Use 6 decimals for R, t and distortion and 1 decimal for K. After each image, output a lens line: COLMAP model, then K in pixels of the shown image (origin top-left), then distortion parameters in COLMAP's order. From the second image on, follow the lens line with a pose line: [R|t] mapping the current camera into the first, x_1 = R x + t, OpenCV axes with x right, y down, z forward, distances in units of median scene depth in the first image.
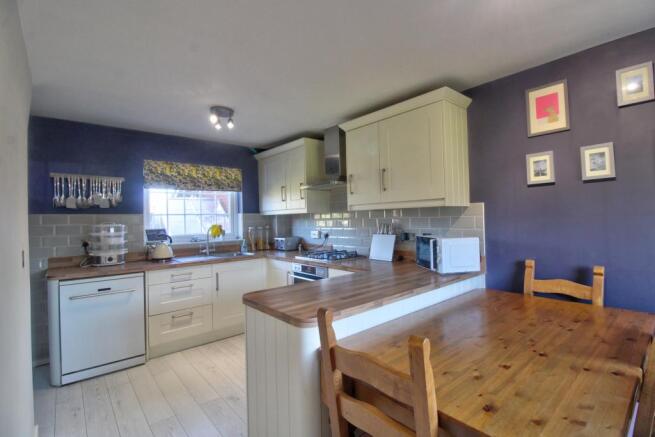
lens RADIAL K [[306.7, 0, 335.0], [0, 306.7, 215.8], [0, 0, 1]] dist [0.001996, -0.013853]
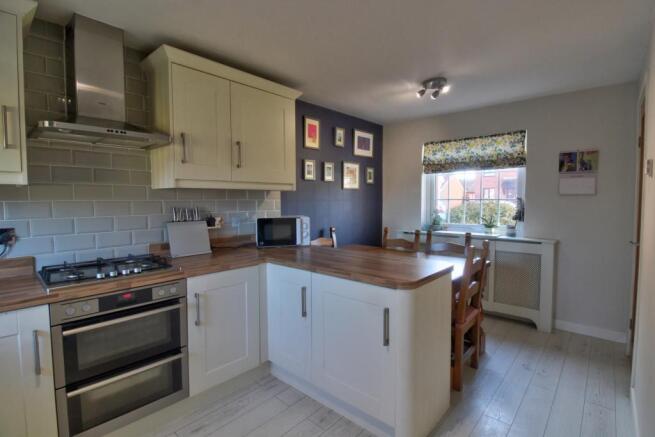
lens RADIAL K [[313.5, 0, 335.3], [0, 313.5, 215.7], [0, 0, 1]] dist [0.002360, -0.013586]
pose [[-0.125376, -0.028952, 0.991687, -0.685101], [-0.004191, 0.999581, 0.028653, 0.023652], [-0.992100, -0.000564, -0.125445, 0.778220]]
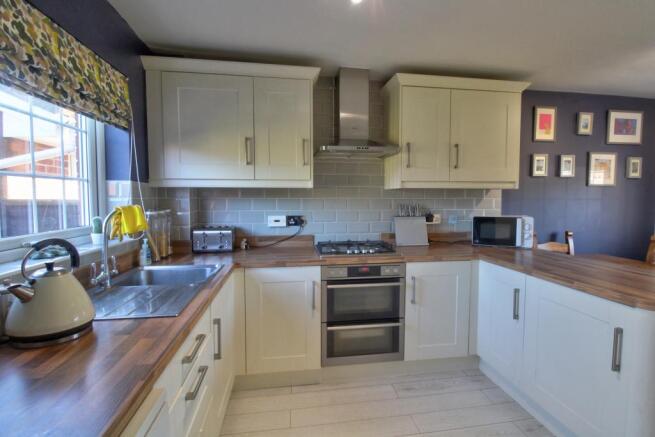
lens RADIAL K [[313.5, 0, 335.3], [0, 313.5, 215.7], [0, 0, 1]] dist [0.002360, -0.013586]
pose [[0.537060, -0.024831, 0.843178, -0.763008], [-0.021371, 0.998845, 0.043028, 0.024762], [-0.843273, -0.041129, 0.535909, 0.735499]]
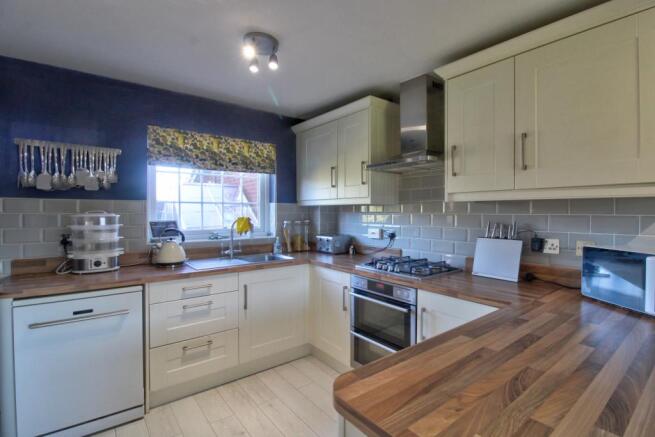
lens RADIAL K [[313.5, 0, 335.3], [0, 313.5, 215.7], [0, 0, 1]] dist [0.002360, -0.013586]
pose [[0.998442, 0.023996, -0.050370, -0.165946], [-0.022754, 0.999426, 0.025085, 0.001950], [0.050943, -0.023900, 0.998416, 0.331434]]
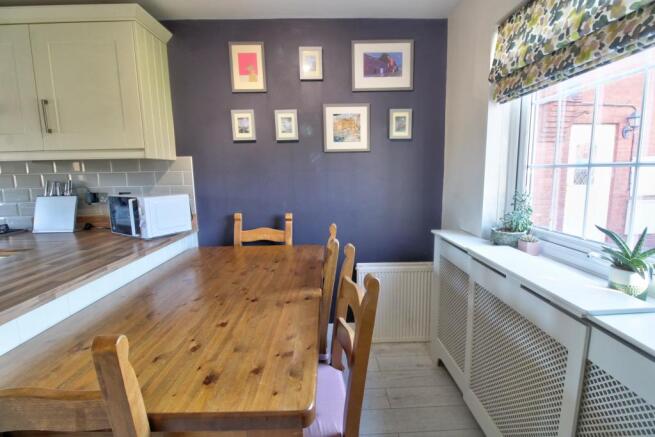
lens RADIAL K [[306.7, 0, 335.0], [0, 306.7, 215.8], [0, 0, 1]] dist [0.001996, -0.013853]
pose [[0.635453, -0.097503, 0.765959, 0.026515], [-0.007443, 0.991176, 0.132346, 0.007345], [-0.772104, -0.089801, 0.629120, 0.052830]]
